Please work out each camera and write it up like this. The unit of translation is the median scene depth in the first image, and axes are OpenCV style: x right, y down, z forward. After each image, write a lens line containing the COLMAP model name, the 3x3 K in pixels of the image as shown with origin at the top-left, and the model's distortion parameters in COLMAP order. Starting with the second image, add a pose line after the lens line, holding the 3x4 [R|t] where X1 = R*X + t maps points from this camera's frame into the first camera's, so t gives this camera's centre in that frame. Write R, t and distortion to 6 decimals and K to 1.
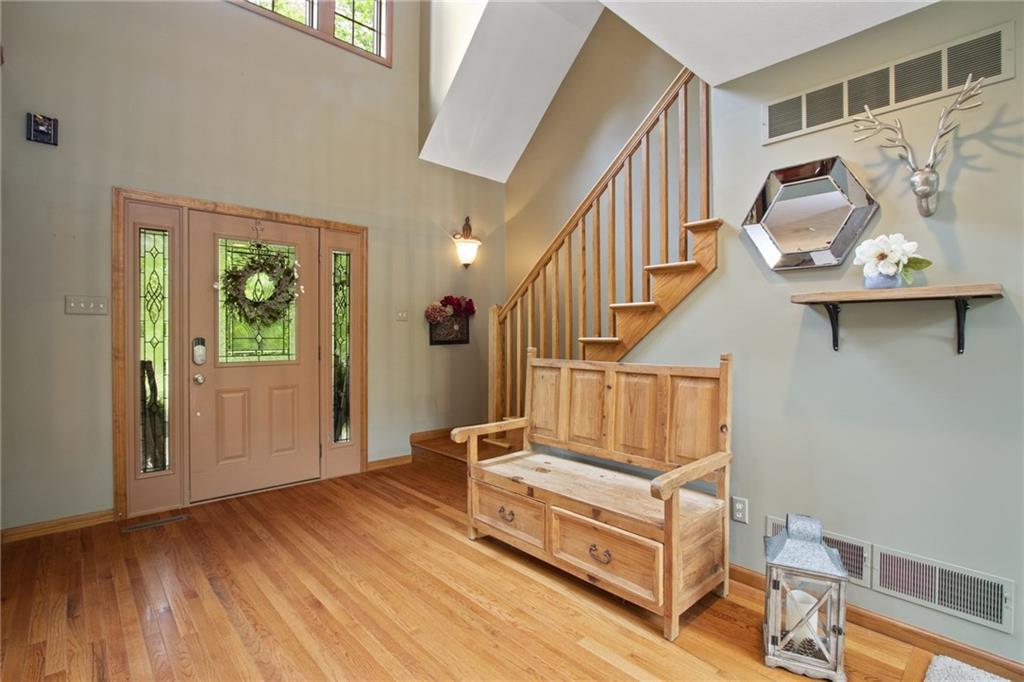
lens RADIAL K [[467.2, 0, 508.9], [0, 467.2, 335.6], [0, 0, 1]] dist [0.002507, 0.001100]
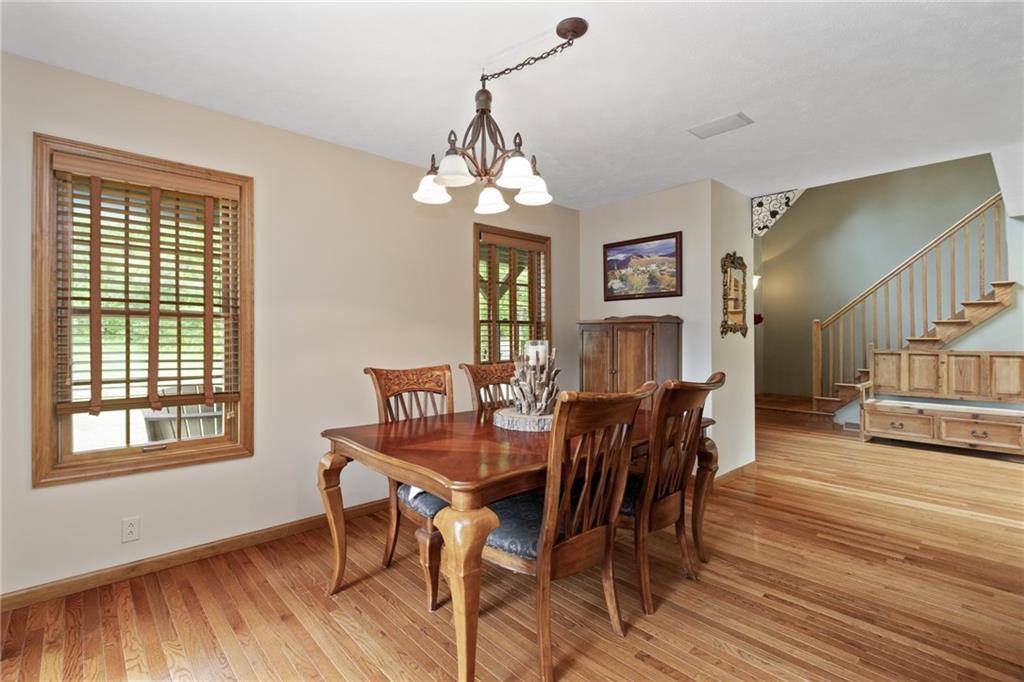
lens RADIAL K [[467.2, 0, 507.7], [0, 467.2, 335.3], [0, 0, 1]] dist [0.002507, 0.001100]
pose [[0.999992, 0.001026, 0.003784, -1.663769], [-0.001014, 0.999995, -0.003062, 0.001909], [-0.003787, 0.003058, 0.999988, -0.997958]]
